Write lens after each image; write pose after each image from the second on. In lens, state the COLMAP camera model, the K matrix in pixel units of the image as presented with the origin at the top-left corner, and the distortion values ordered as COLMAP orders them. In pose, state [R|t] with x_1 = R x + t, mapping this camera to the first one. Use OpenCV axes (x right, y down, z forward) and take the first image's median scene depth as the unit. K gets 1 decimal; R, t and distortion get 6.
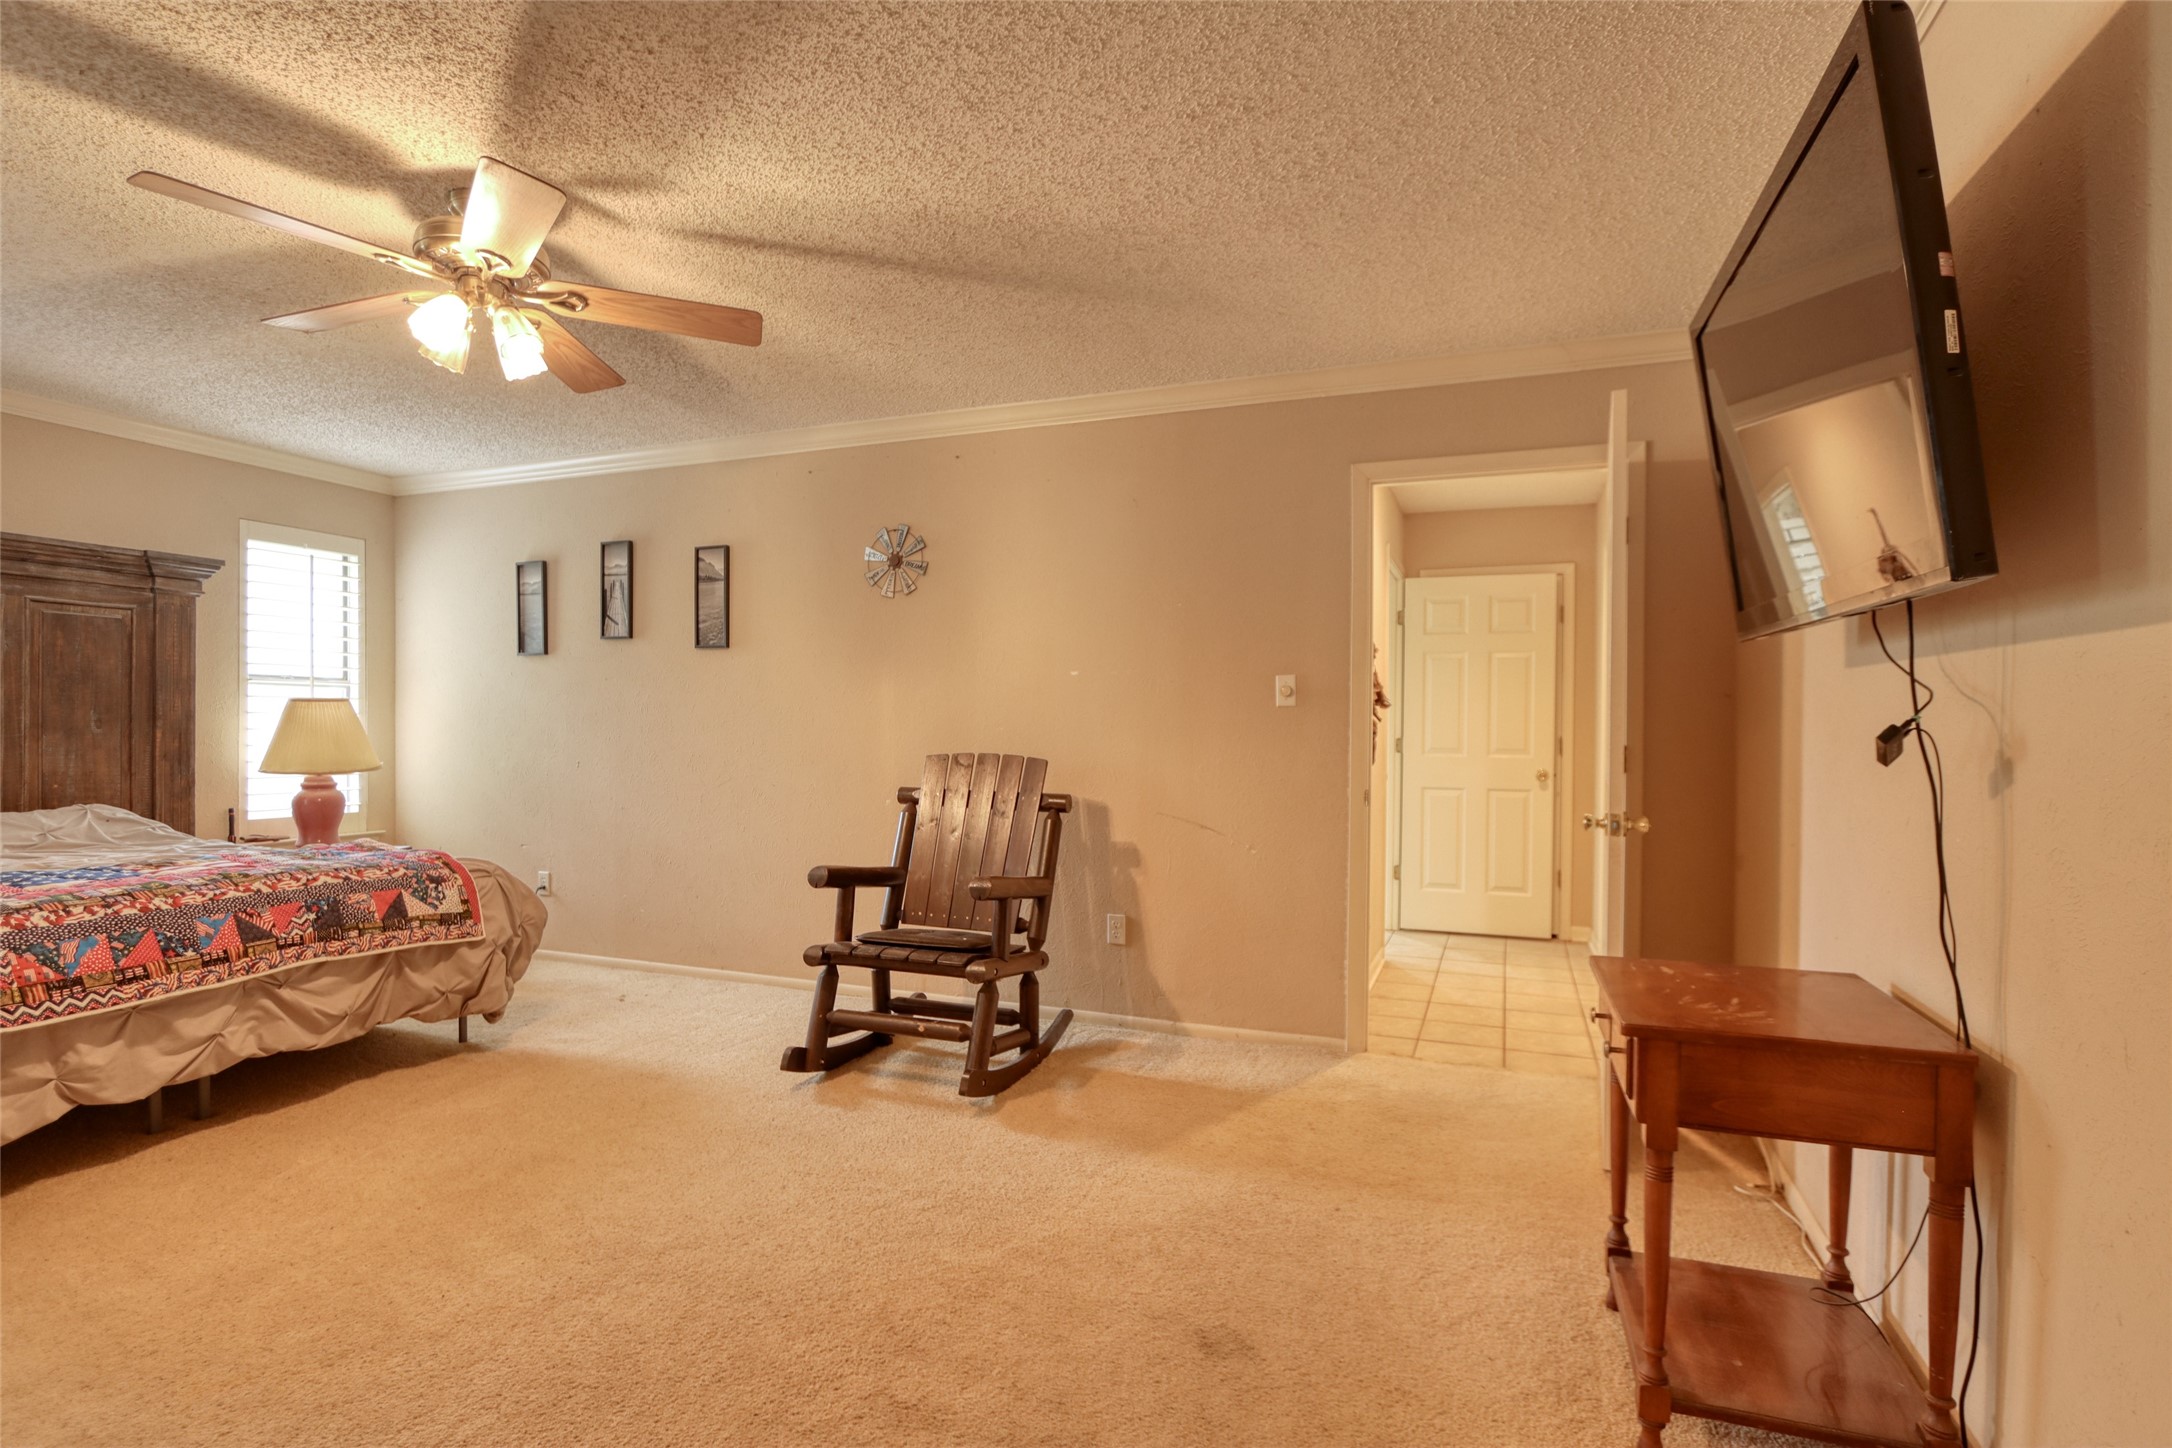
lens RADIAL K [[1064.9, 0, 1086.4], [0, 1064.9, 725.1], [0, 0, 1]] dist [-0.014020, 0.003437]
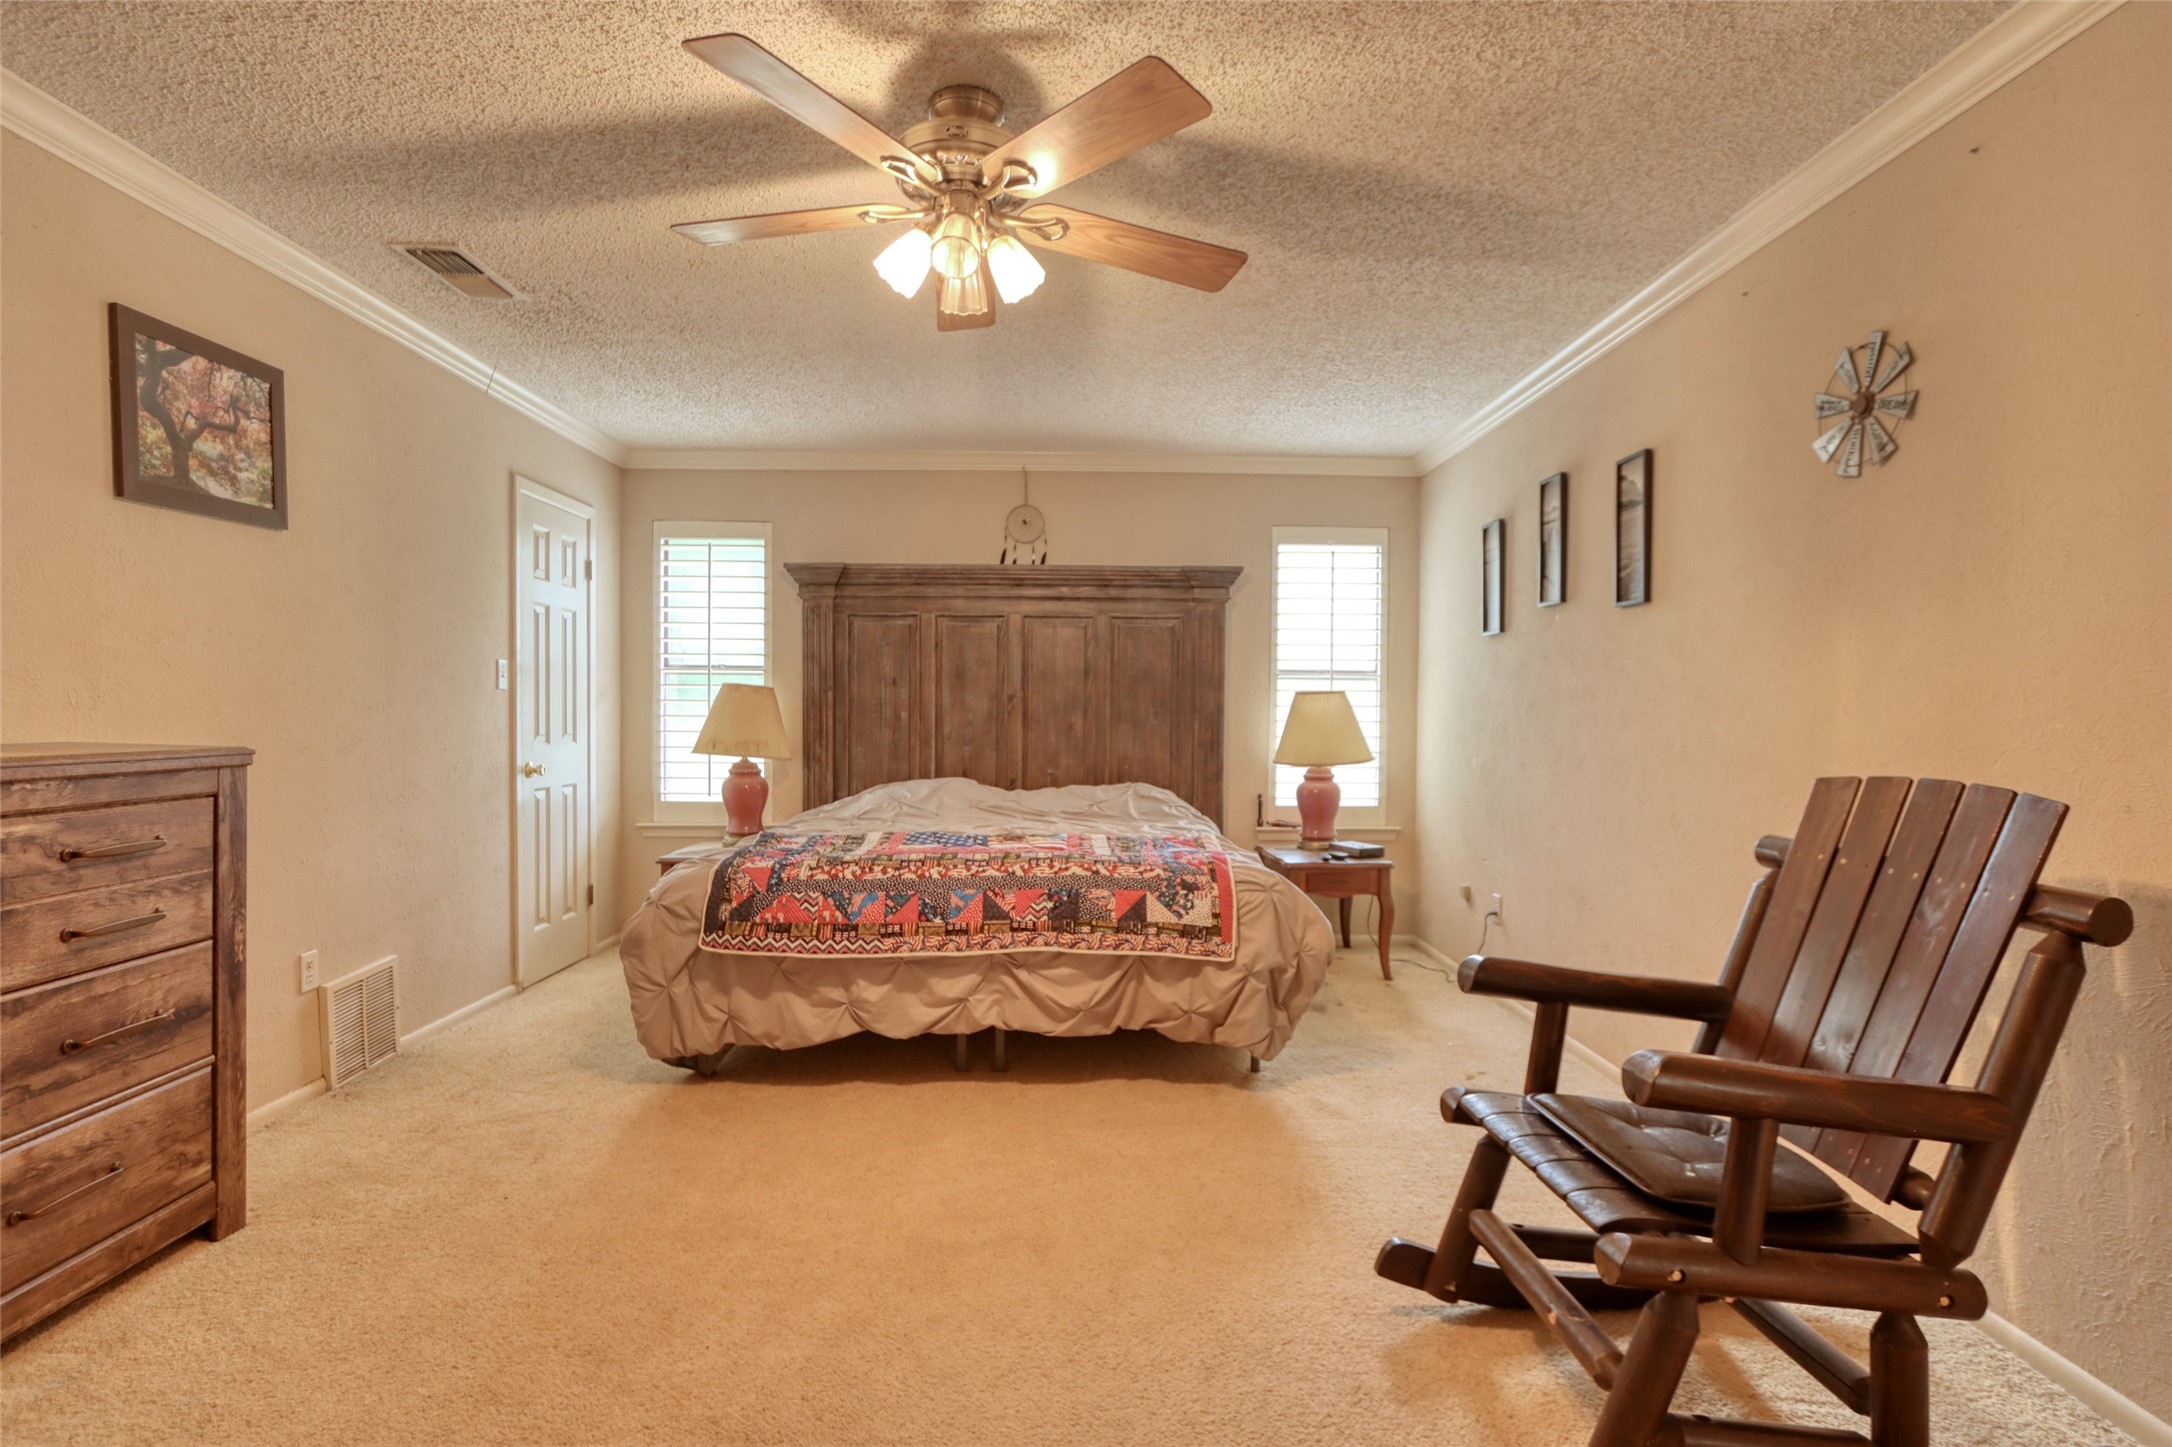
lens RADIAL K [[1087.7, 0, 1090.8], [0, 1087.7, 735.2], [0, 0, 1]] dist [-0.011836, 0.001371]
pose [[0.385605, 0.015075, -0.922541, 0.223921], [-0.002389, 0.999879, 0.015340, 0.001917], [0.922661, -0.003711, 0.385595, 0.586743]]
